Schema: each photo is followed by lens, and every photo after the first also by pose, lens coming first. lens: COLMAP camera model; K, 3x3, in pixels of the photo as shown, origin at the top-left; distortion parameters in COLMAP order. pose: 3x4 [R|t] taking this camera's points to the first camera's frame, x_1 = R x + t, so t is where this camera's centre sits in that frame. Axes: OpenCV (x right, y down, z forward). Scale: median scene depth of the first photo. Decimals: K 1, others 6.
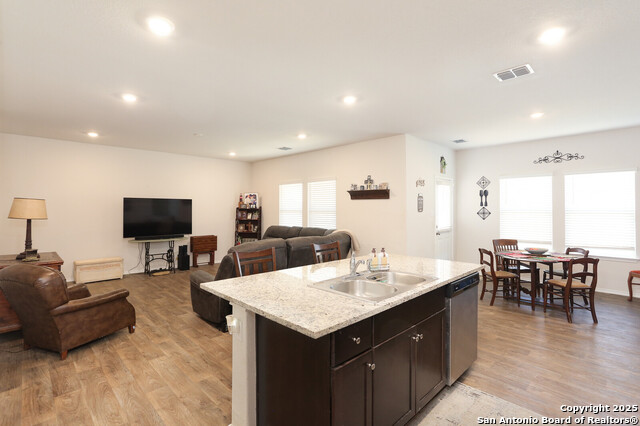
lens RADIAL K [[308.4, 0, 318.6], [0, 308.4, 207.9], [0, 0, 1]] dist [-0.031219, 0.011417]
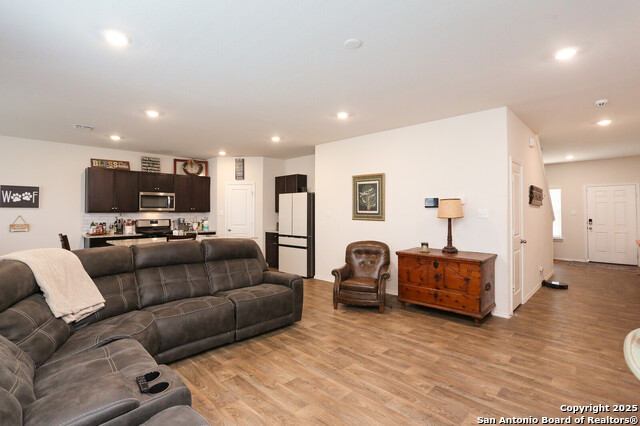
lens RADIAL K [[308.4, 0, 305.4], [0, 308.4, 211.3], [0, 0, 1]] dist [-0.031219, 0.011417]
pose [[-0.999962, 0.000016, 0.008723, -0.289364], [-0.000030, 0.999986, -0.005275, 0.011710], [-0.008723, -0.005275, -0.999948, 1.290889]]
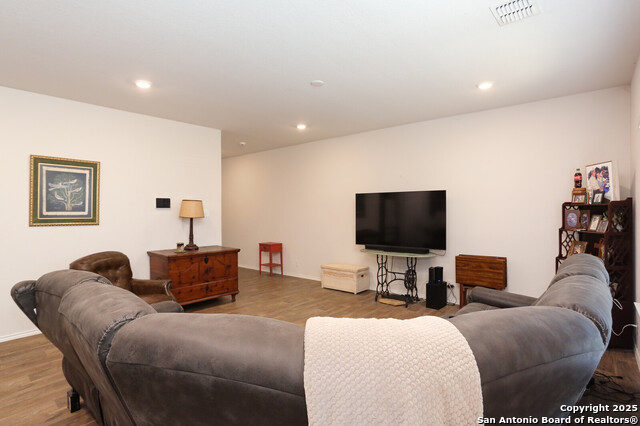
lens RADIAL K [[319.4, 0, 319.7], [0, 319.4, 211.6], [0, 0, 1]] dist [-0.034576, 0.000782]
pose [[0.075169, -0.001157, -0.997170, 0.196194], [0.010634, 0.999943, -0.000359, 0.011305], [0.997114, -0.010577, 0.075177, 0.849211]]
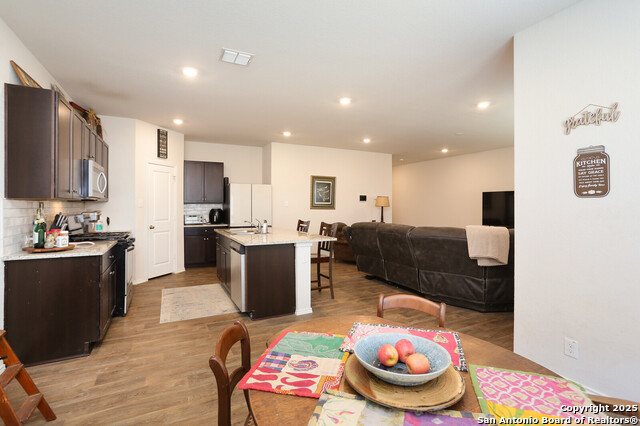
lens RADIAL K [[308.4, 0, 320.4], [0, 308.4, 210.5], [0, 0, 1]] dist [-0.031219, 0.011417]
pose [[-0.300336, 0.013667, -0.953736, 0.736057], [0.003572, 0.999906, 0.013204, 0.022260], [0.953827, 0.000559, -0.300356, 0.758672]]
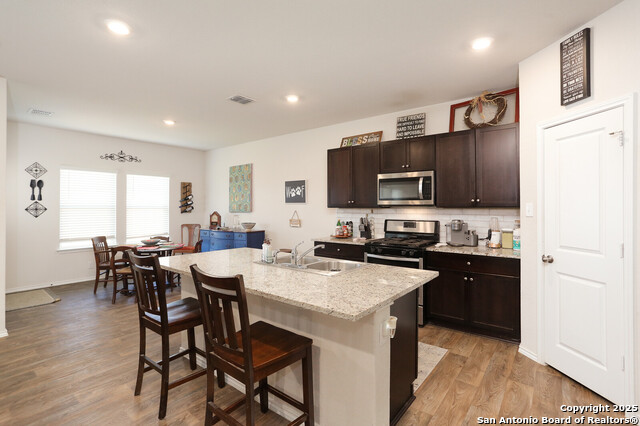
lens RADIAL K [[308.4, 0, 321.9], [0, 308.4, 213.2], [0, 0, 1]] dist [-0.031219, 0.011417]
pose [[-0.121468, -0.016383, 0.992460, -0.354487], [-0.005916, 0.999858, 0.015781, 0.011901], [-0.992578, -0.003955, -0.121548, 0.391208]]
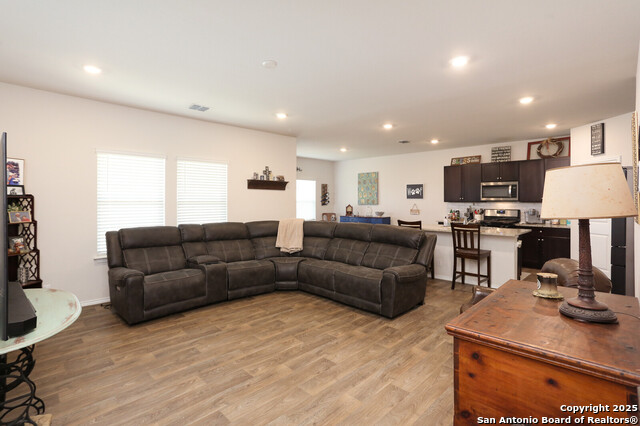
lens RADIAL K [[308.4, 0, 325.4], [0, 308.4, 208.8], [0, 0, 1]] dist [-0.031219, 0.011417]
pose [[-0.024728, -0.025570, 0.999367, -0.845007], [-0.004716, 0.999665, 0.025461, 0.008390], [-0.999683, -0.004083, -0.024840, 0.811365]]
